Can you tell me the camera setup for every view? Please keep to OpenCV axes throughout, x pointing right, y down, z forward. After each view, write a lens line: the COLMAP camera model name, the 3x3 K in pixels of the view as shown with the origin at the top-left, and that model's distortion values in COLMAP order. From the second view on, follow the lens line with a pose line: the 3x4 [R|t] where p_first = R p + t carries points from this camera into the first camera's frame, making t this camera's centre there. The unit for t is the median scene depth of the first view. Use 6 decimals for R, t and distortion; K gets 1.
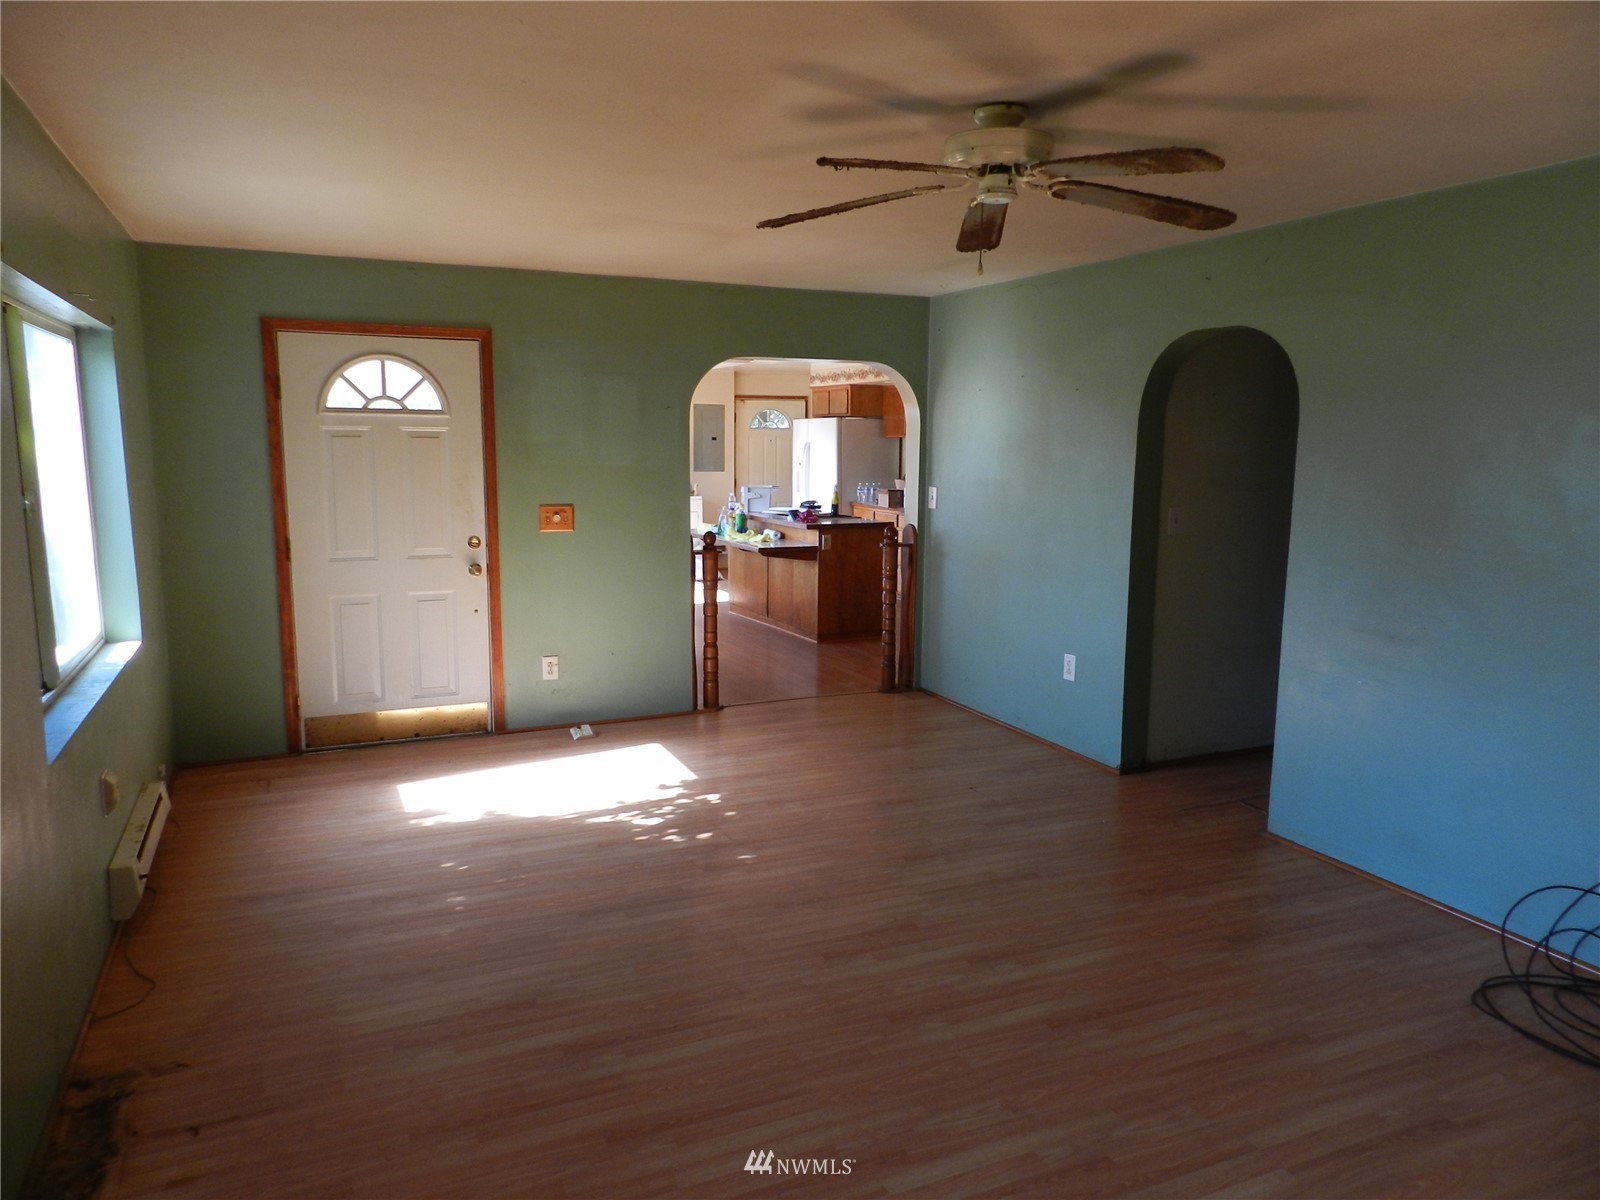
lens RADIAL K [[1089.7, 0, 798.1], [0, 1089.7, 609.8], [0, 0, 1]] dist [0.021262, -0.009860]
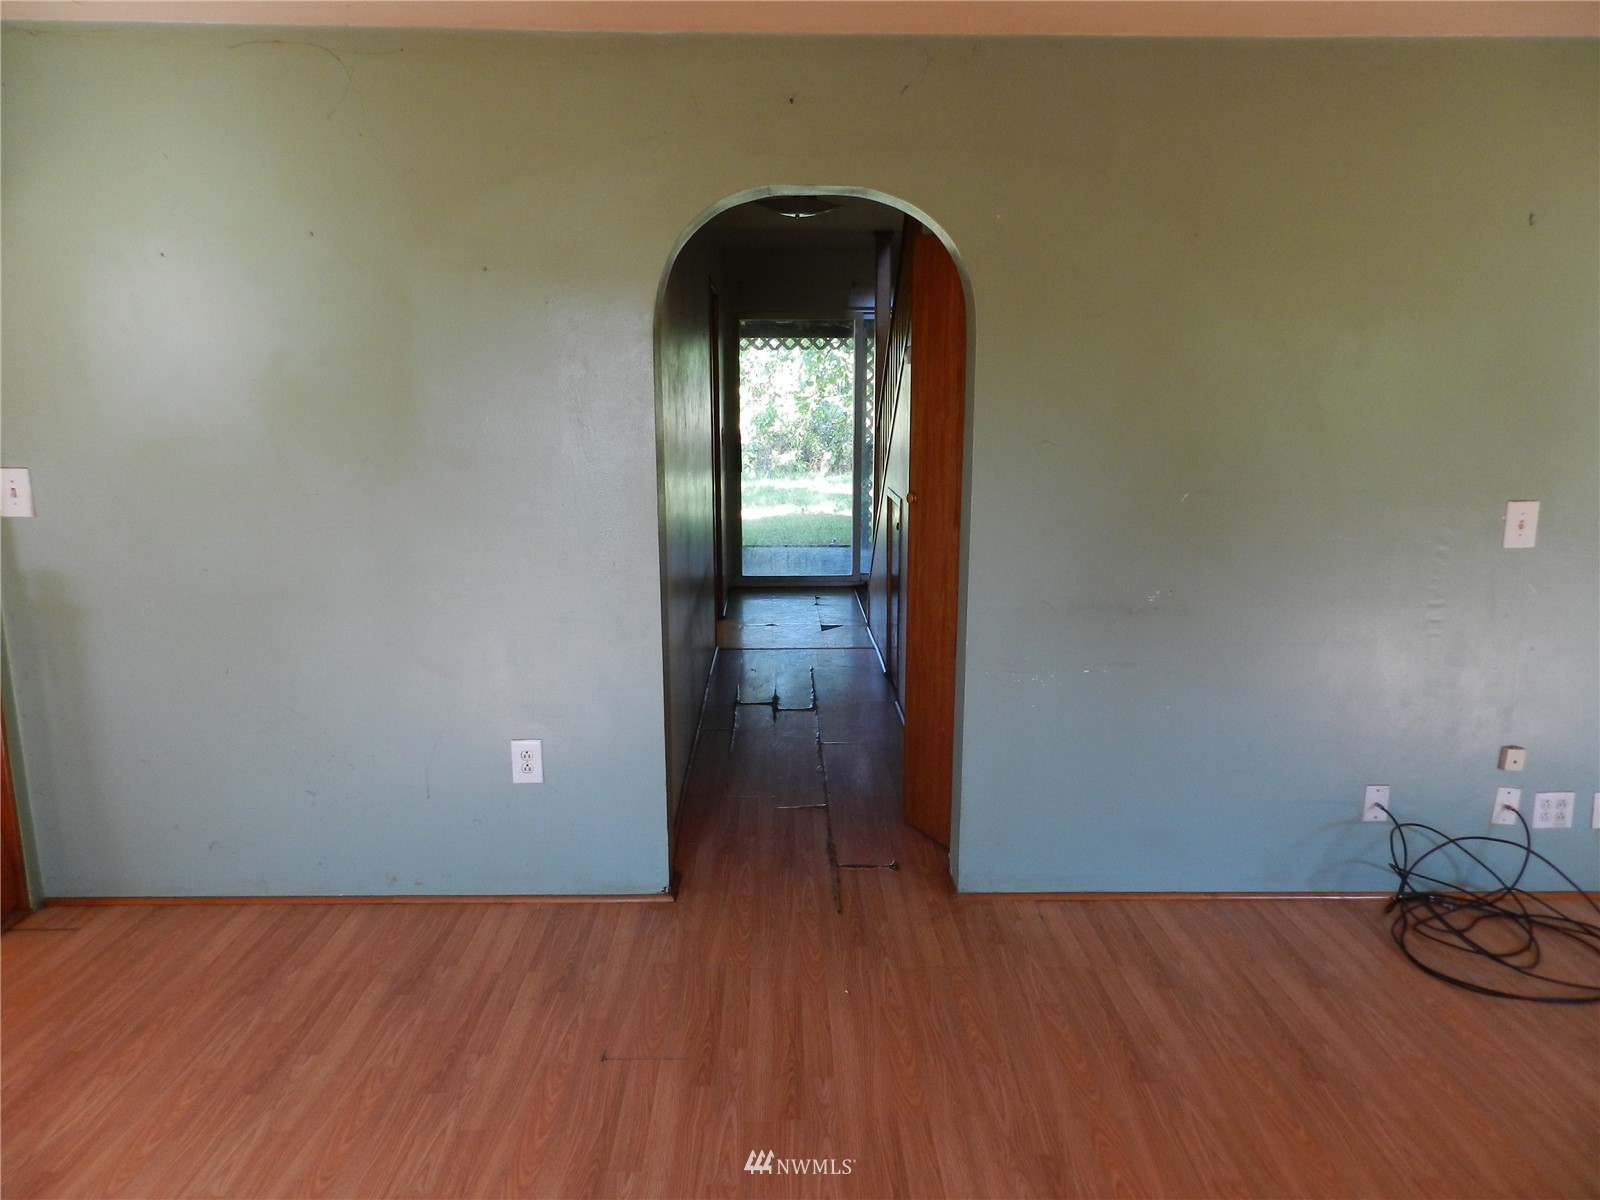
lens RADIAL K [[1089.7, 0, 793.5], [0, 1089.7, 596.1], [0, 0, 1]] dist [0.021262, -0.009860]
pose [[0.396181, -0.184876, 0.899367, -0.123741], [0.144639, 0.979855, 0.137706, -0.057364], [-0.906708, 0.075527, 0.414941, 0.390162]]
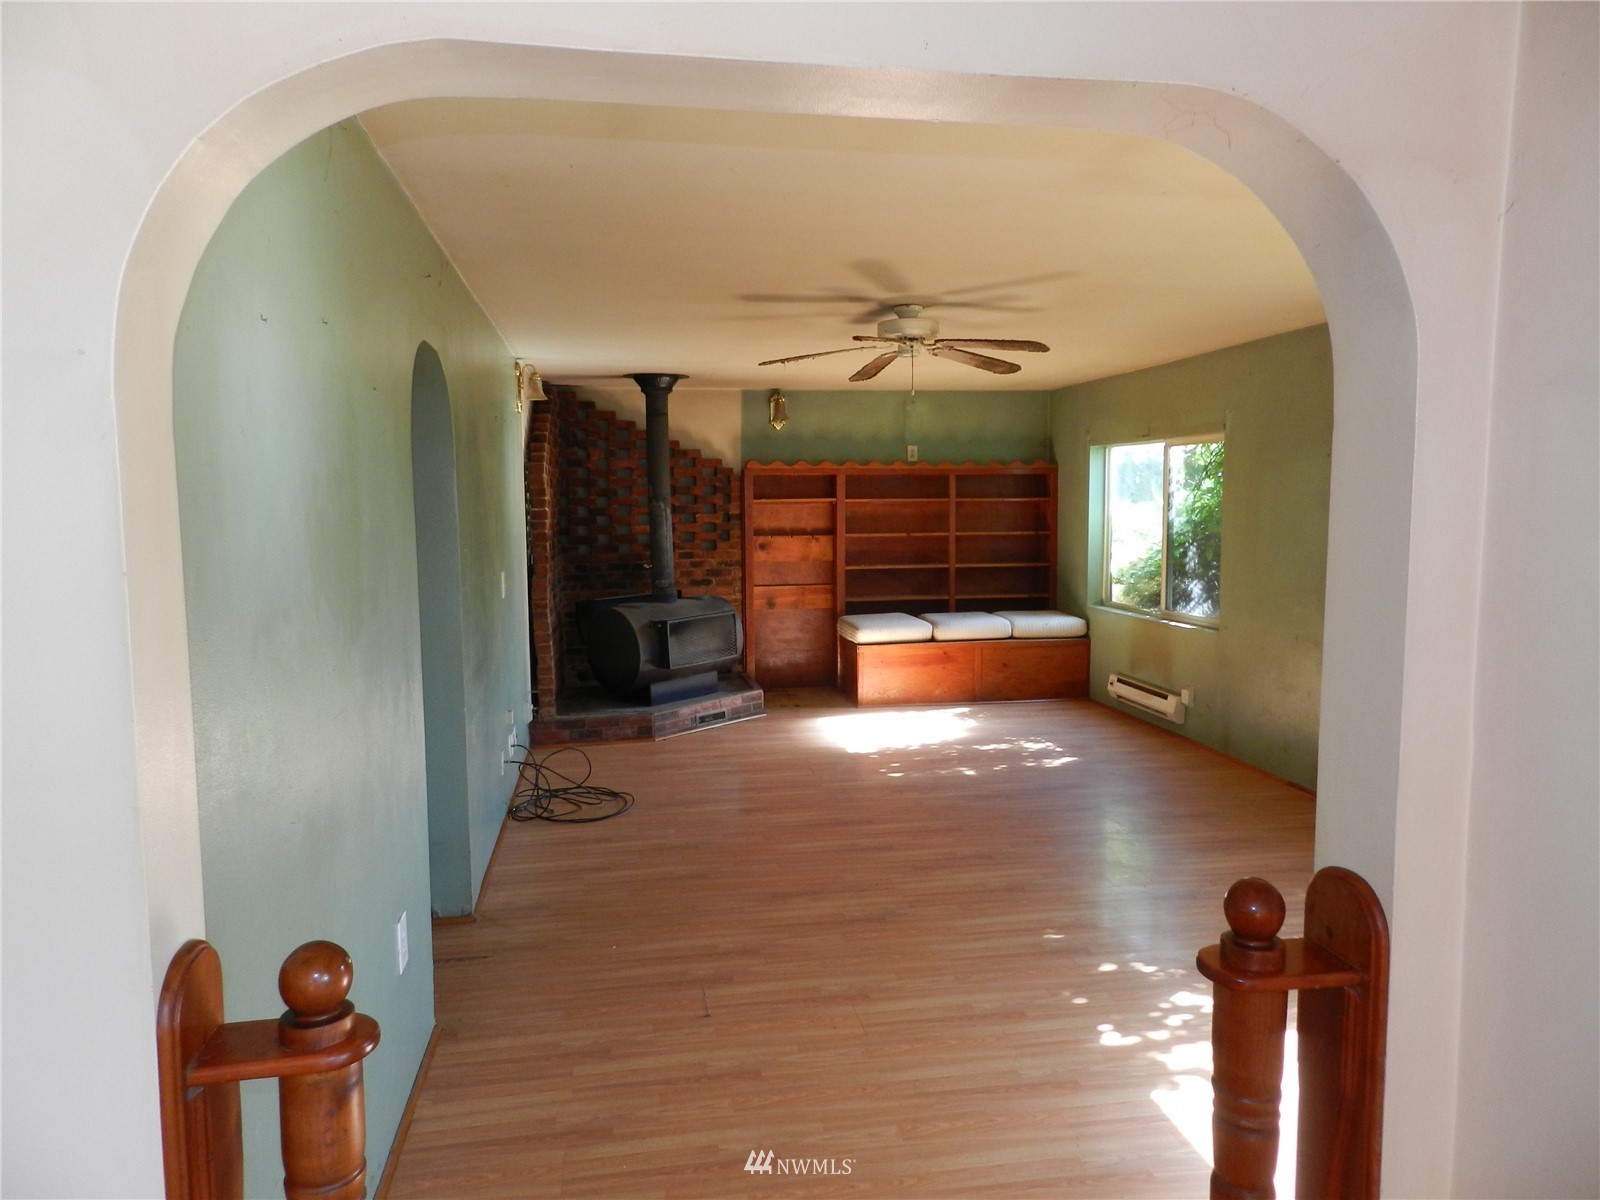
lens RADIAL K [[1089.7, 0, 802.4], [0, 1089.7, 598.6], [0, 0, 1]] dist [0.021262, -0.009860]
pose [[-0.967572, -0.020347, 0.251776, -0.032194], [0.043274, 0.968662, 0.244585, -0.133549], [-0.248862, 0.247549, -0.936369, 0.863009]]
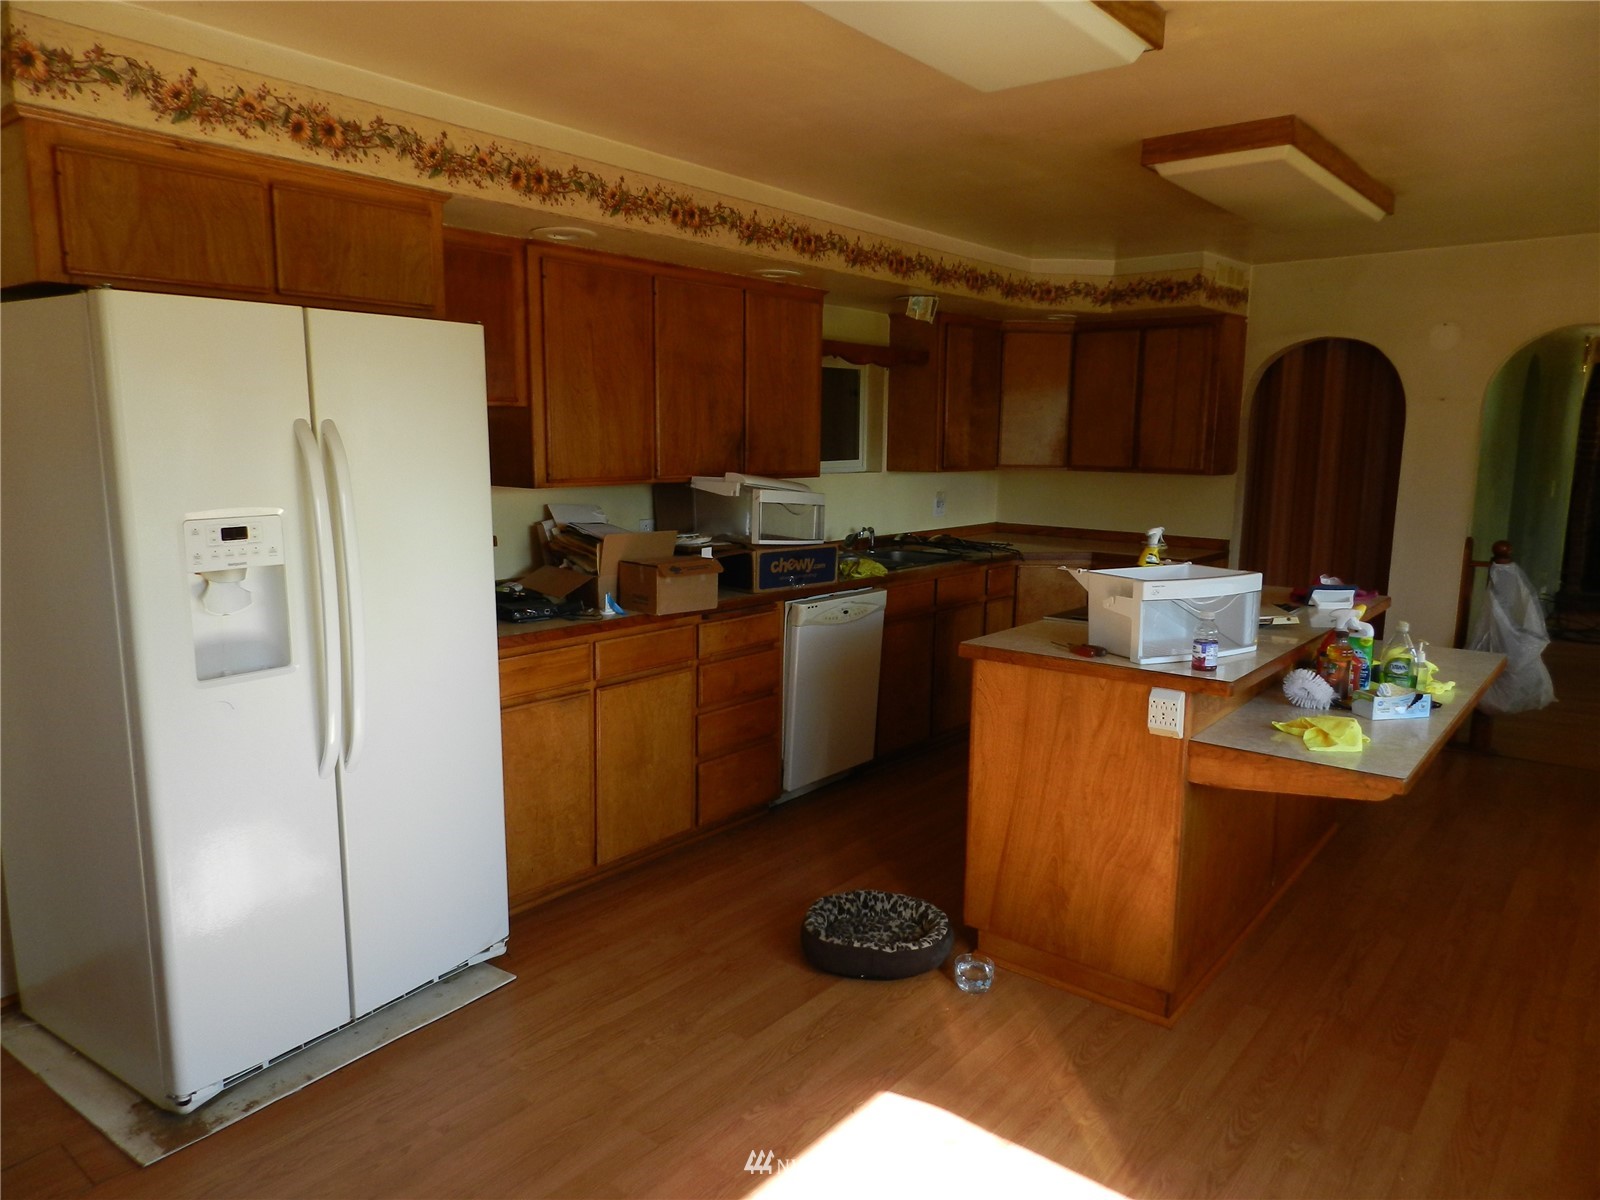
lens RADIAL K [[1089.7, 0, 797.6], [0, 1089.7, 600.8], [0, 0, 1]] dist [0.021262, -0.009860]
pose [[-0.441763, -0.146901, 0.885023, -0.292303], [0.128835, 0.965889, 0.224632, -0.205970], [-0.887833, 0.213257, -0.407768, 1.336812]]
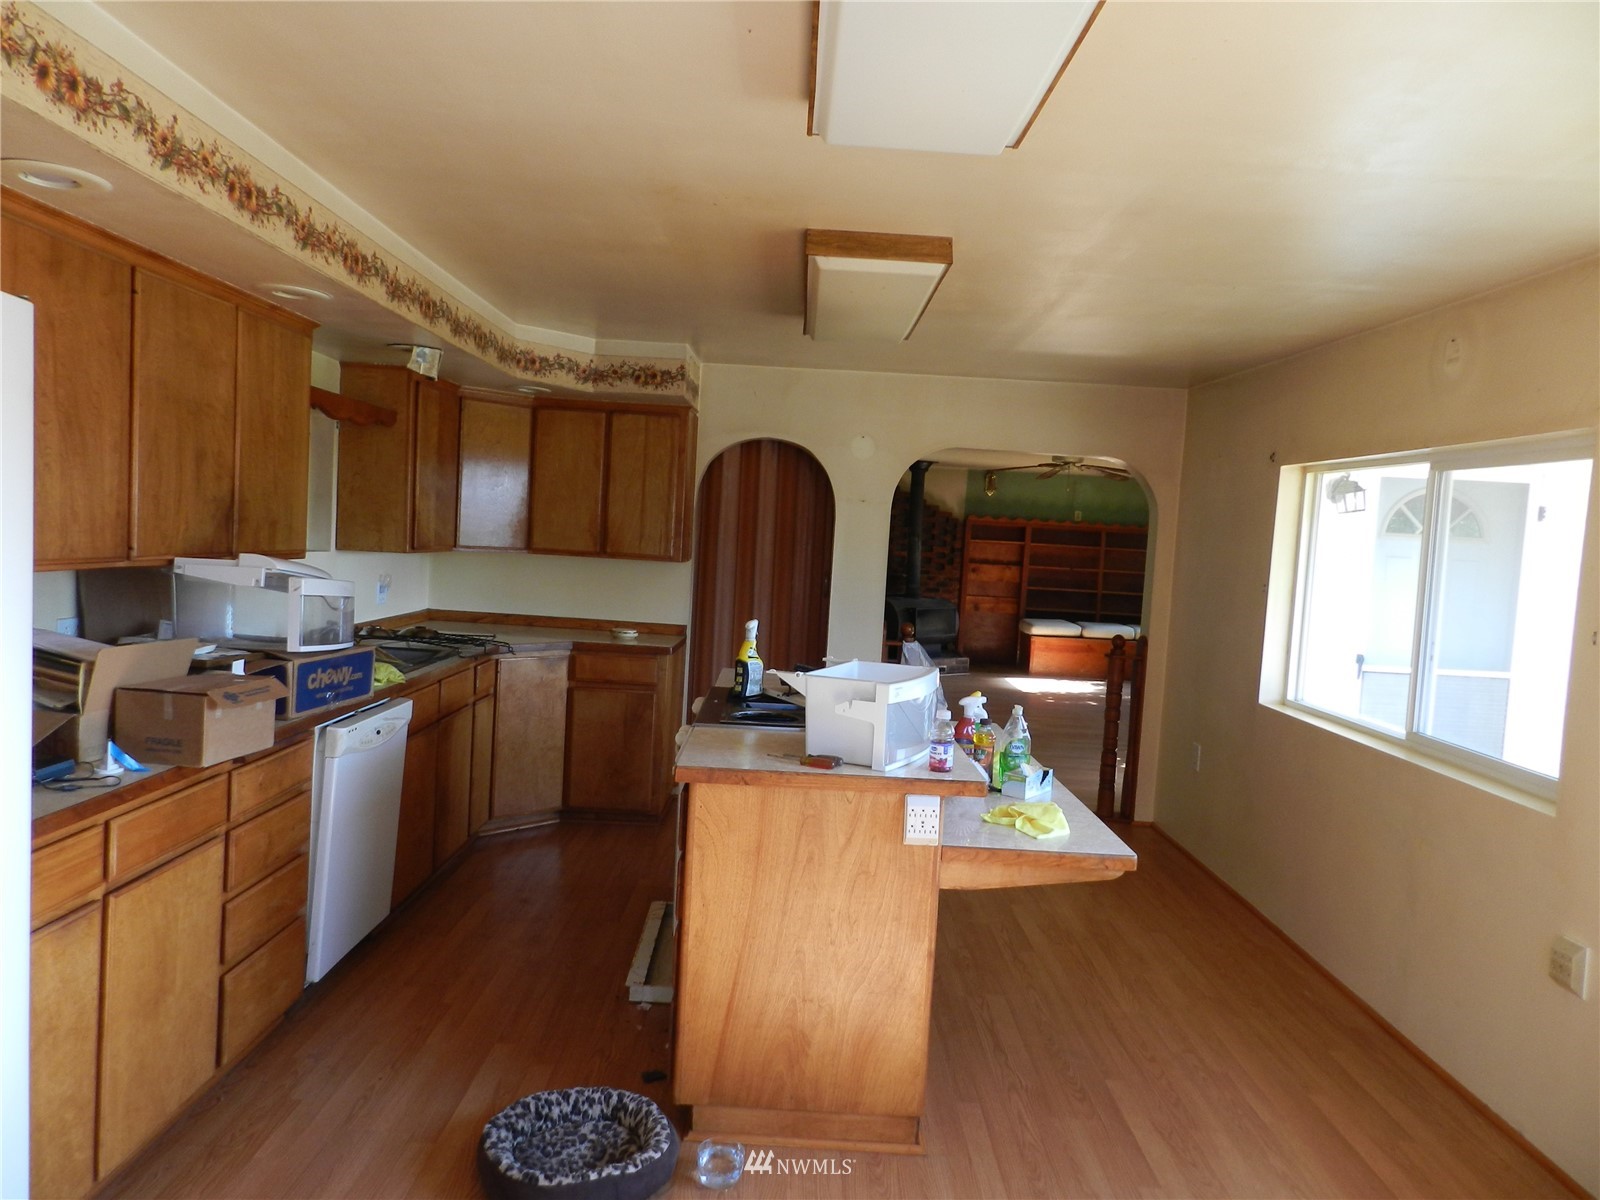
lens RADIAL K [[1089.7, 0, 800.8], [0, 1089.7, 599.8], [0, 0, 1]] dist [0.021262, -0.009860]
pose [[-0.908751, -0.080893, 0.409423, -0.153872], [0.005445, 0.978653, 0.205446, -0.212376], [-0.417302, 0.188928, -0.888912, 1.391813]]
